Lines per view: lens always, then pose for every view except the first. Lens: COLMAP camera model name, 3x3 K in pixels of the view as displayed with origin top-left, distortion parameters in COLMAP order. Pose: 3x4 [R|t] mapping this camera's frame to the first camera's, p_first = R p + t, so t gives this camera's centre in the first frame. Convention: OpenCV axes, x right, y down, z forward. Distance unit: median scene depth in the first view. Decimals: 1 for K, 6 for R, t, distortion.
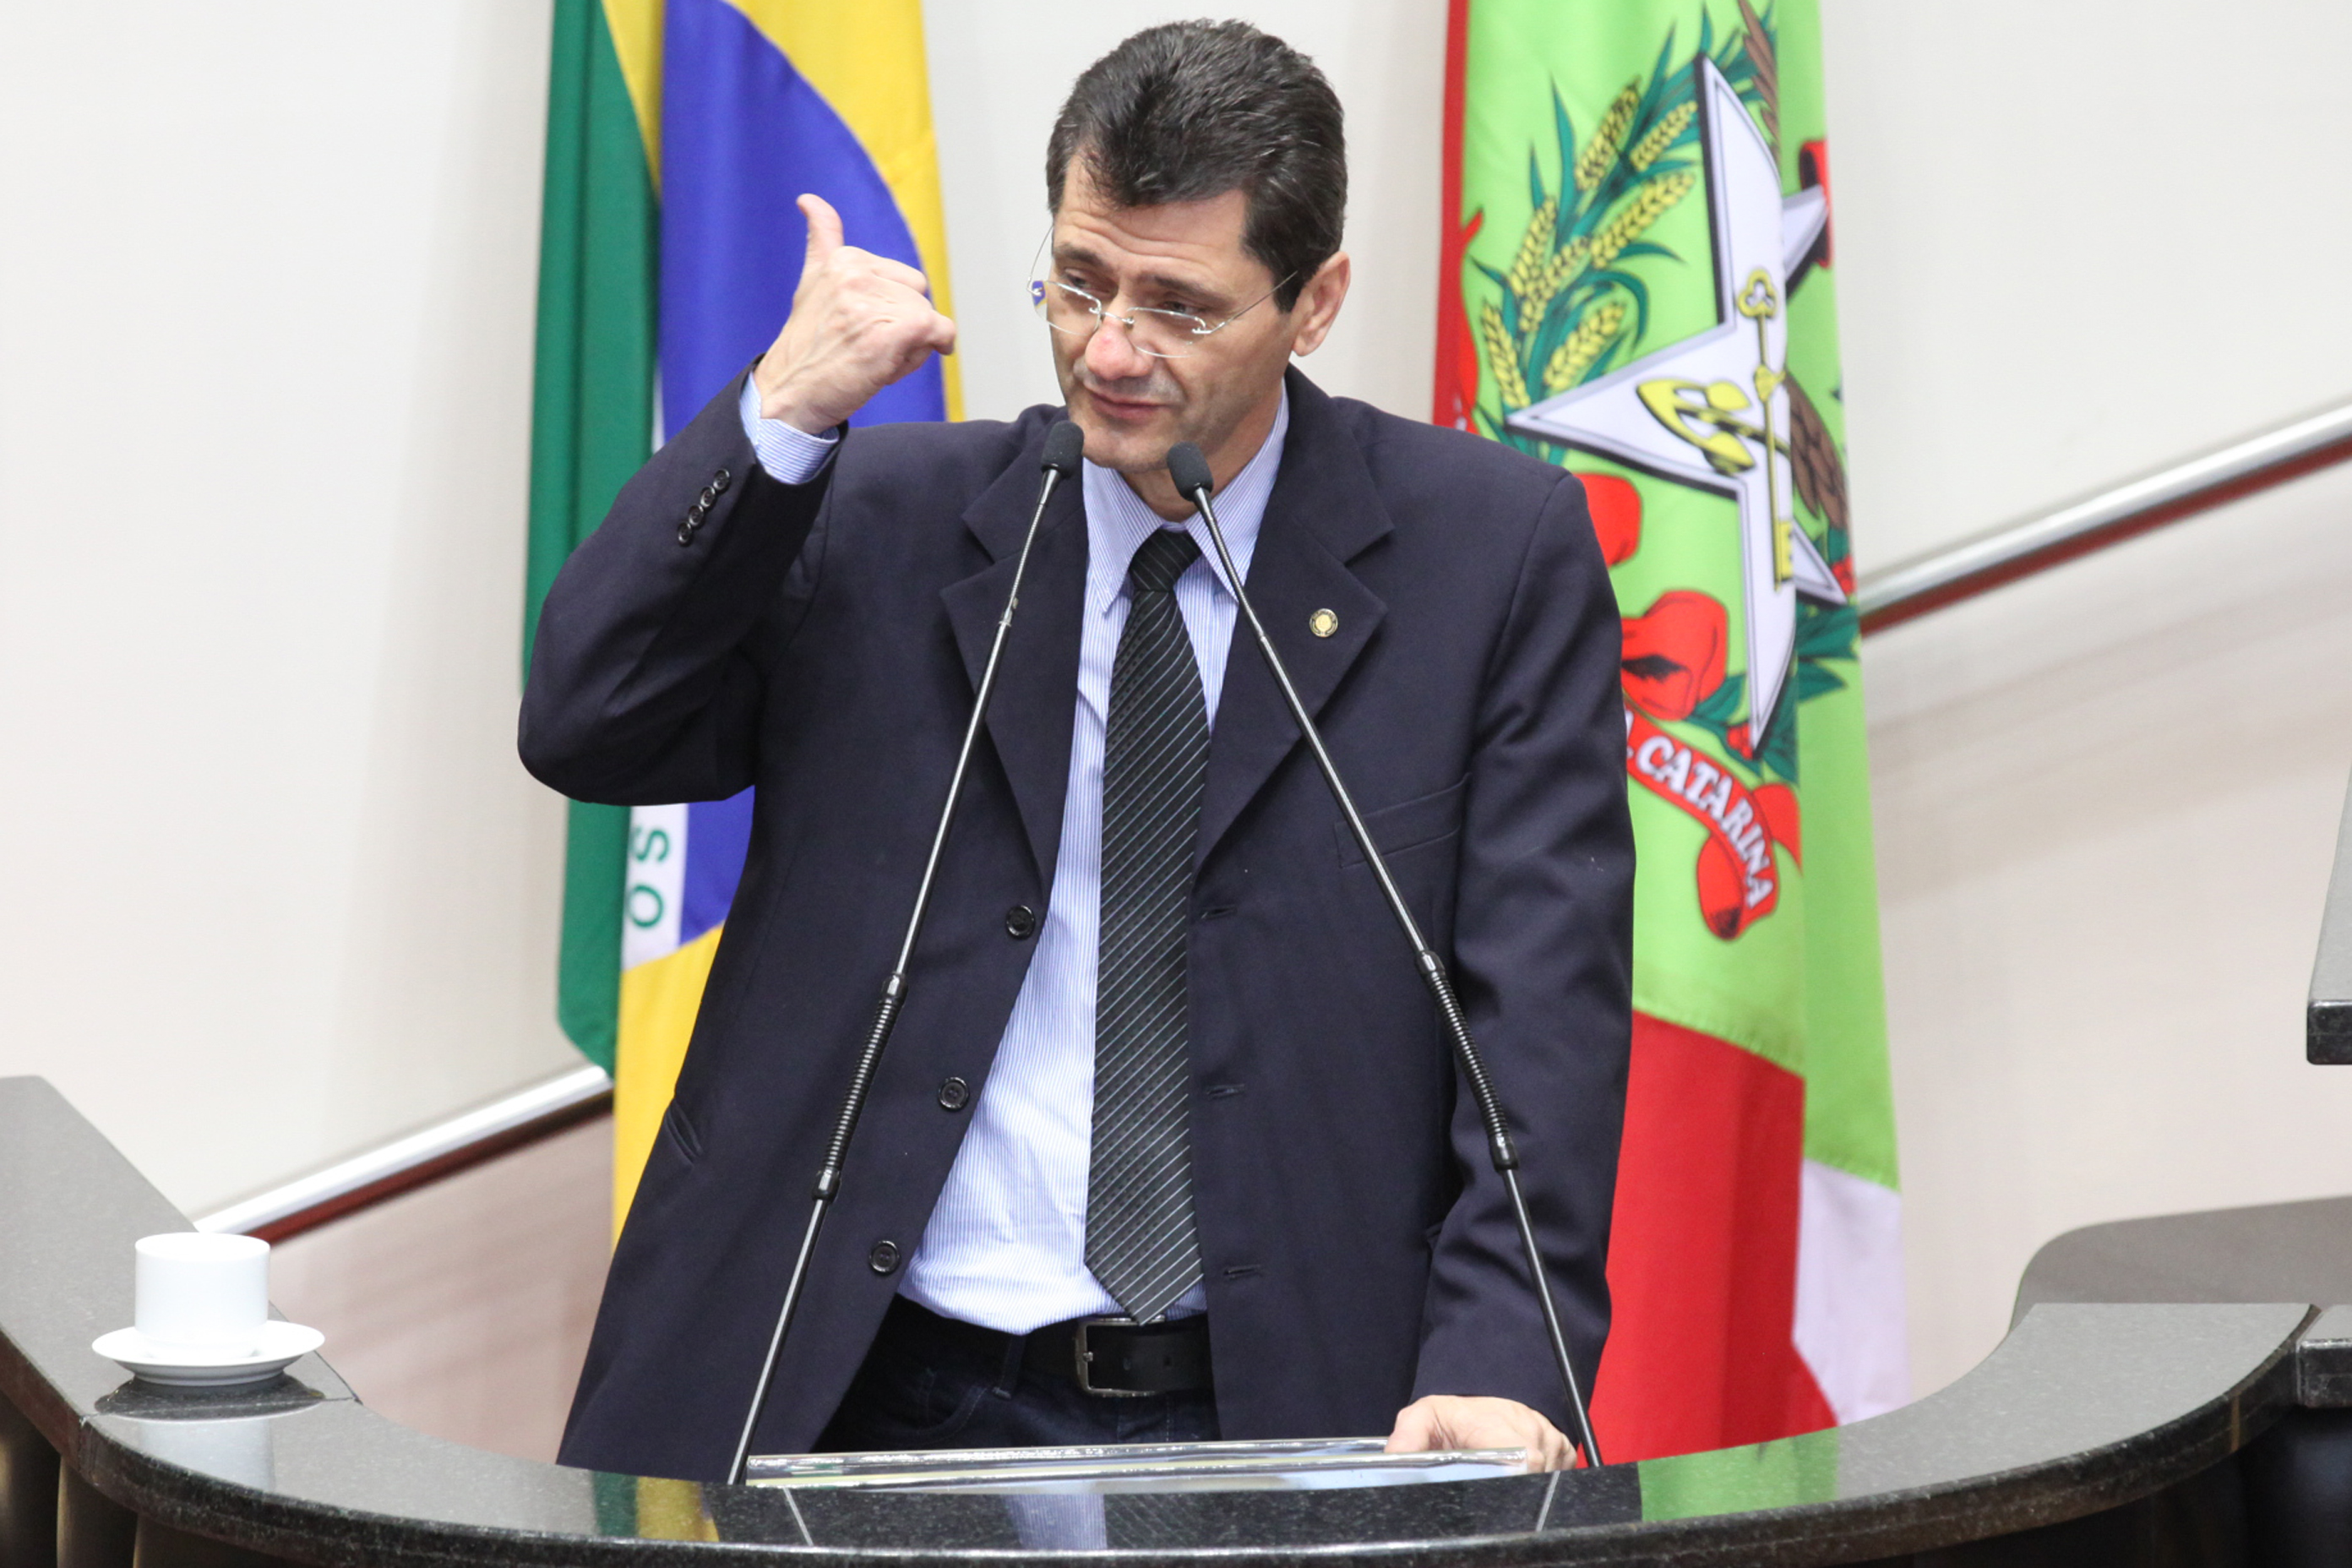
lens RADIAL K [[17203.7, 0, 1176.0], [0, 17203.7, 784.0], [0, 0, 1]] dist [-2.075097, 446.821164]
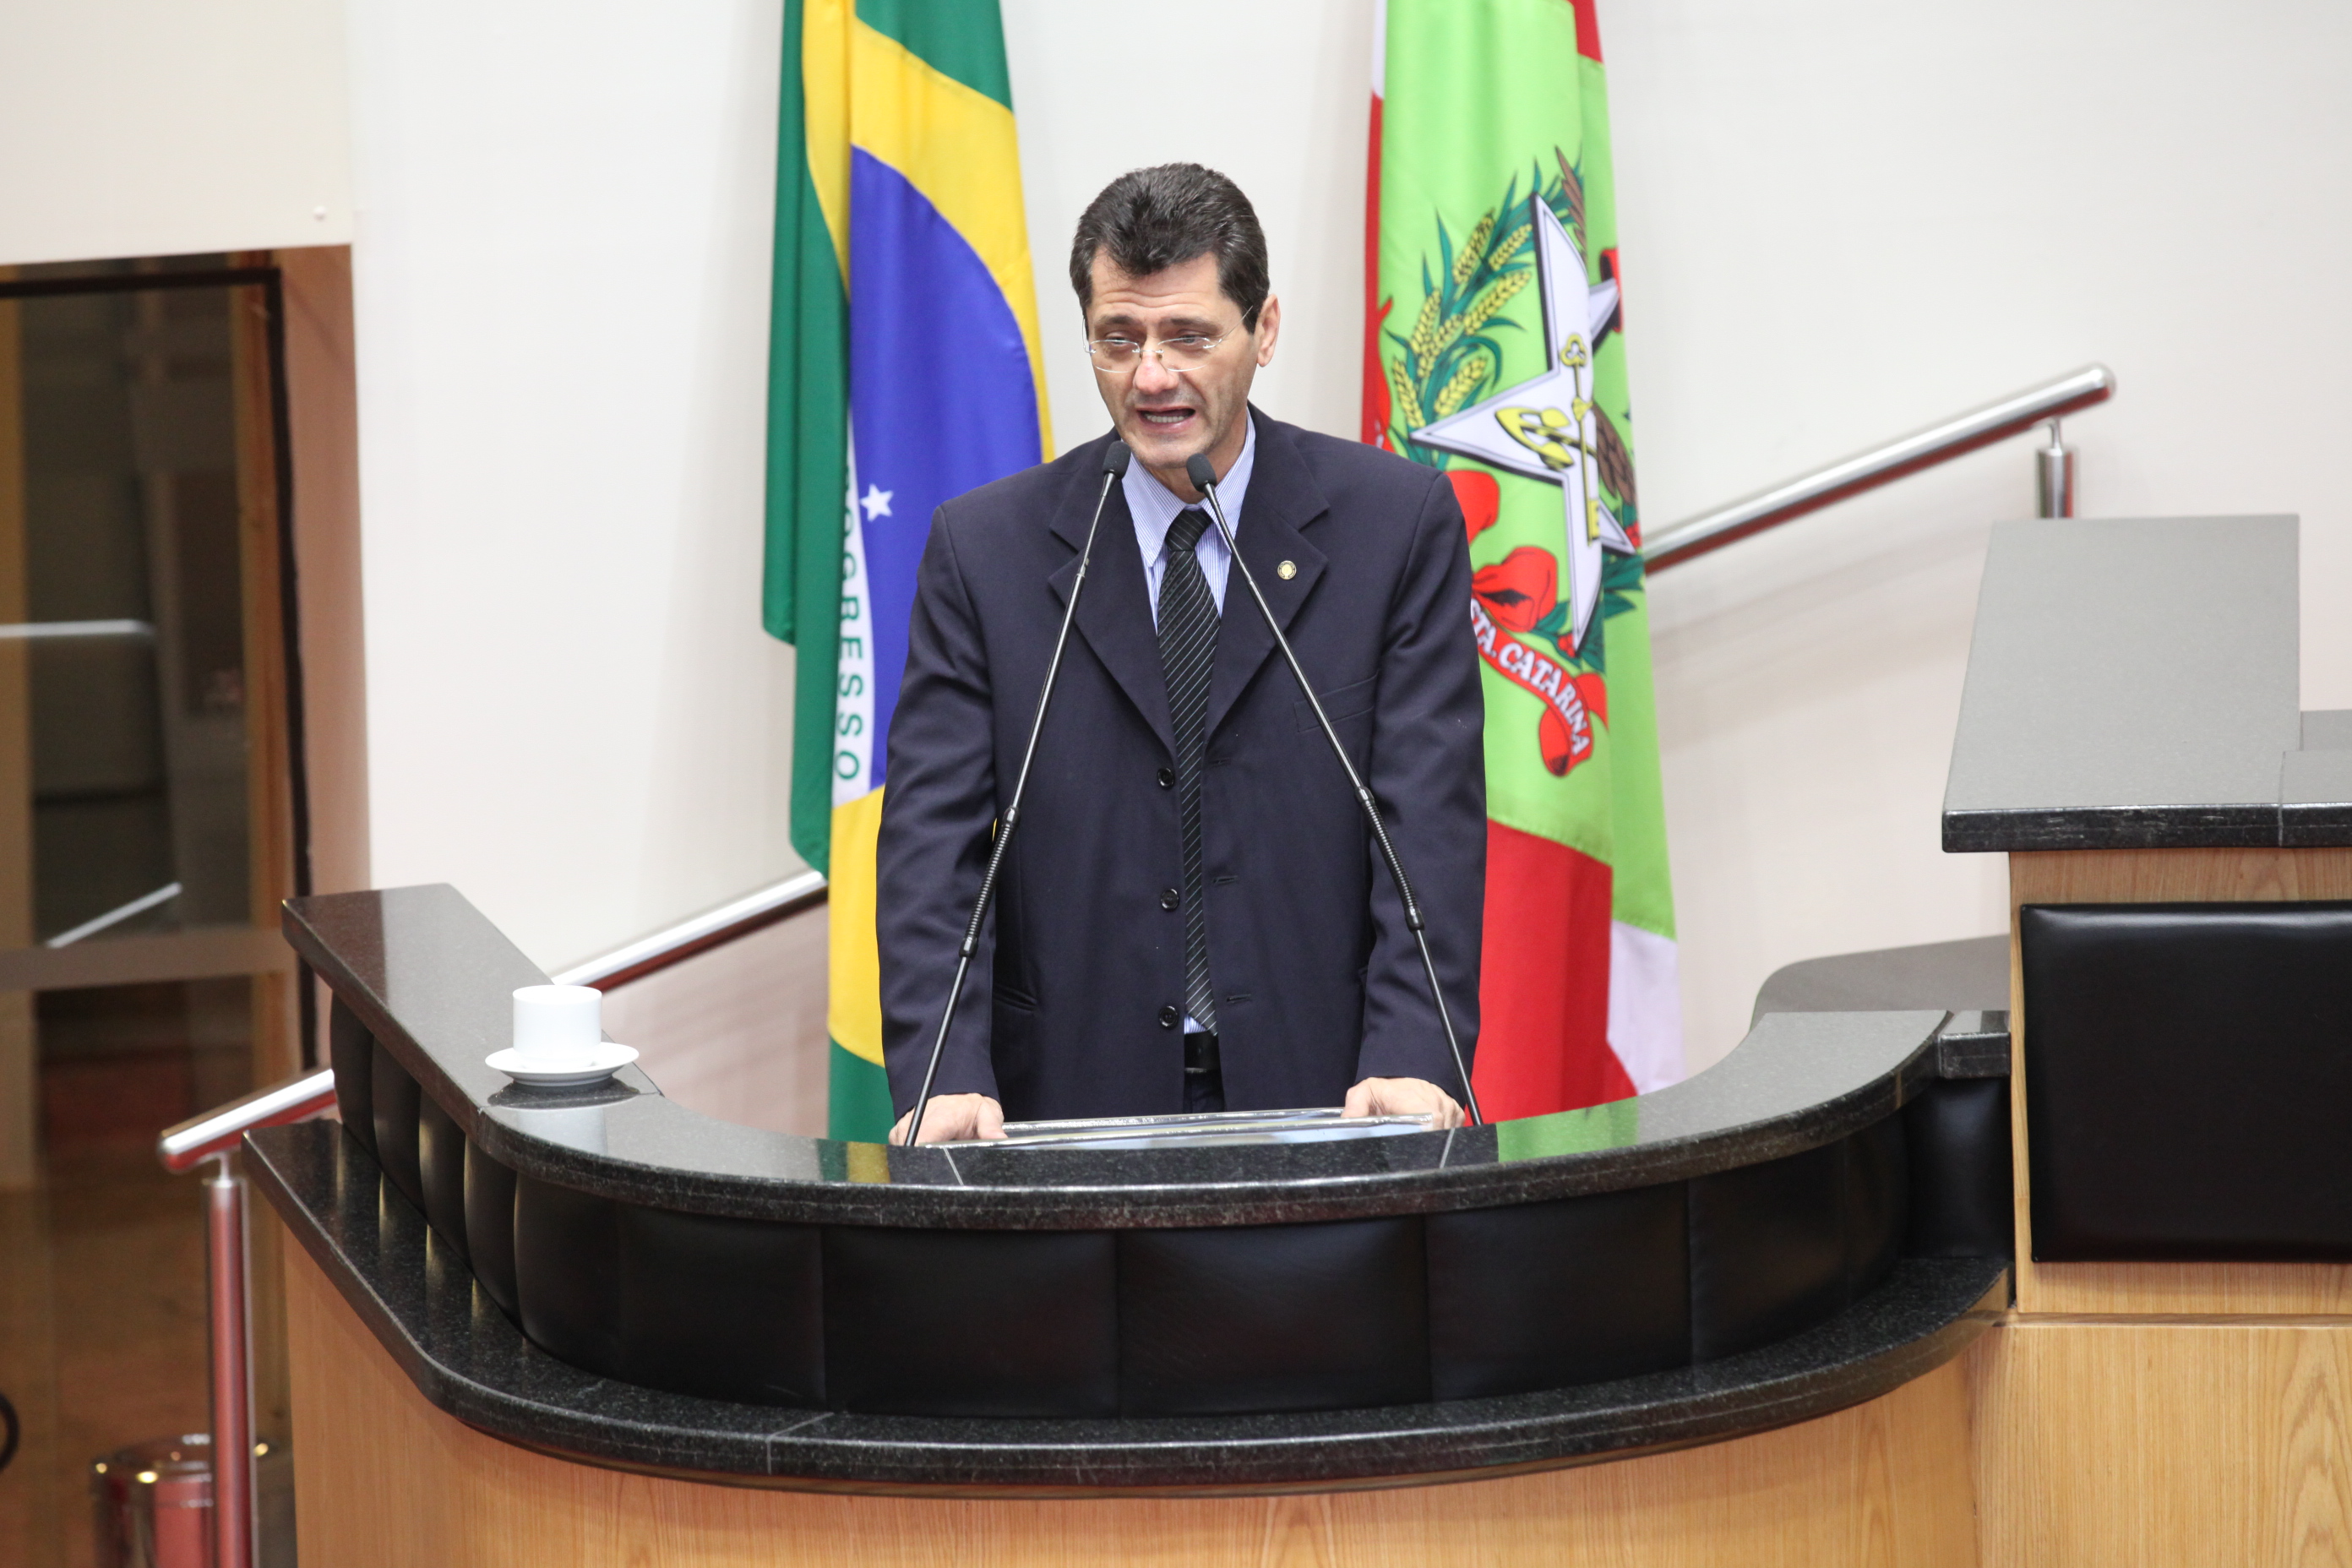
lens RADIAL K [[13403.9, 0, 1176.0], [0, 13403.9, 784.0], [0, 0, 1]] dist [-0.017188, -7.810987]
pose [[0.999889, -0.014847, -0.001208, -0.000415], [0.014855, 0.999865, 0.007045, 0.000885], [0.001103, -0.007062, 0.999974, -0.184492]]
